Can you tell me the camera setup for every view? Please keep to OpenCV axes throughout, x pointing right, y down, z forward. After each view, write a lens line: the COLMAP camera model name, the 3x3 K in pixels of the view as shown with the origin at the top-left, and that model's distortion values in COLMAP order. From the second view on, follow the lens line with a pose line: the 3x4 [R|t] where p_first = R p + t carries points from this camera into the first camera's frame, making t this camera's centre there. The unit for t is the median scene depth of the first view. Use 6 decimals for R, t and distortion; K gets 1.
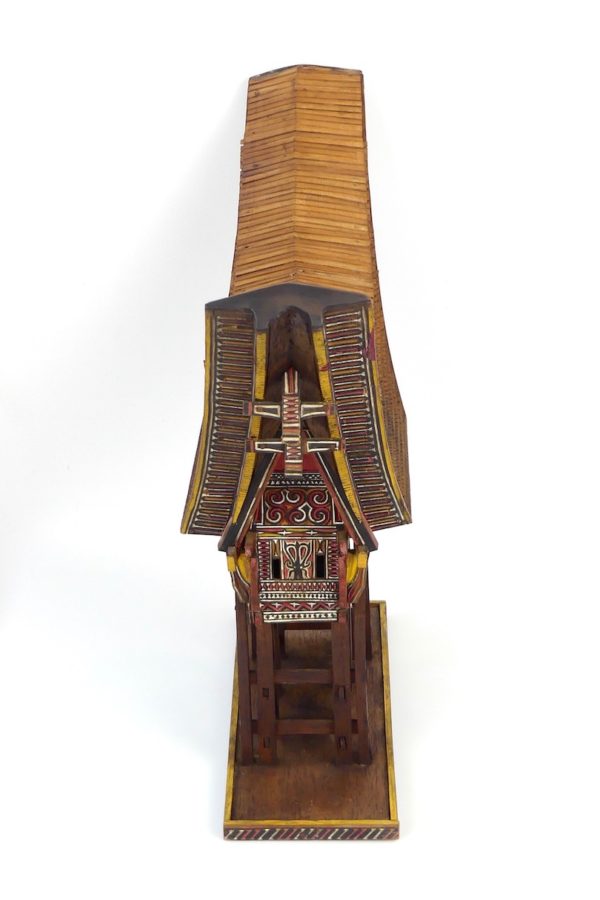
lens RADIAL K [[1883.8, 0, 300.0], [0, 1883.8, 450.0], [0, 0, 1]] dist [-0.003936, -0.064914]
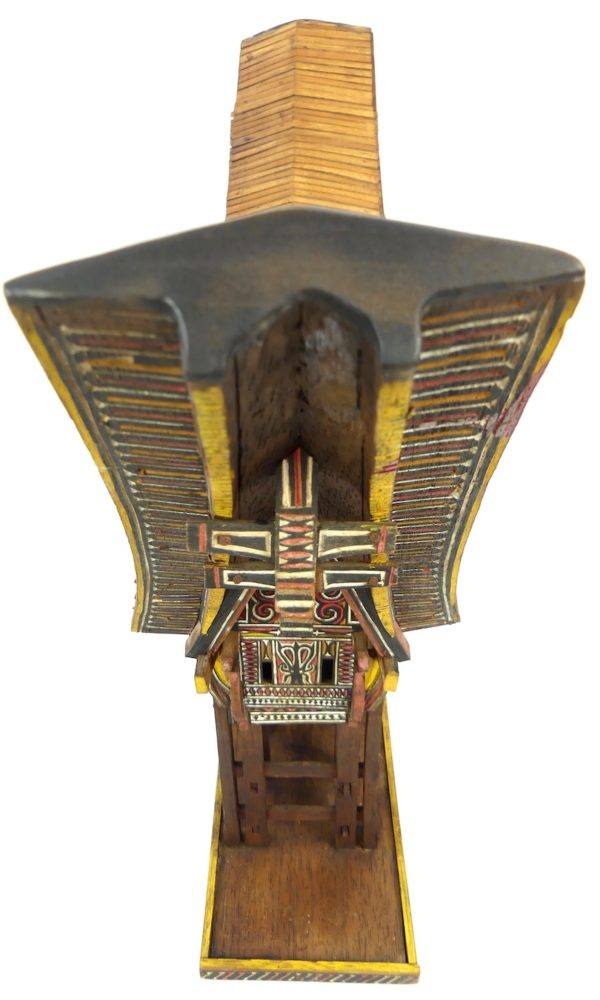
lens RADIAL K [[809.4, 0, 281.5], [0, 809.4, 495.7], [0, 0, 1]] dist [-0.018745, -0.004318]
pose [[0.999966, 0.007887, -0.002528, -0.006617], [-0.007432, 0.989200, 0.146384, -0.050697], [0.003655, -0.146361, 0.989225, 0.698015]]
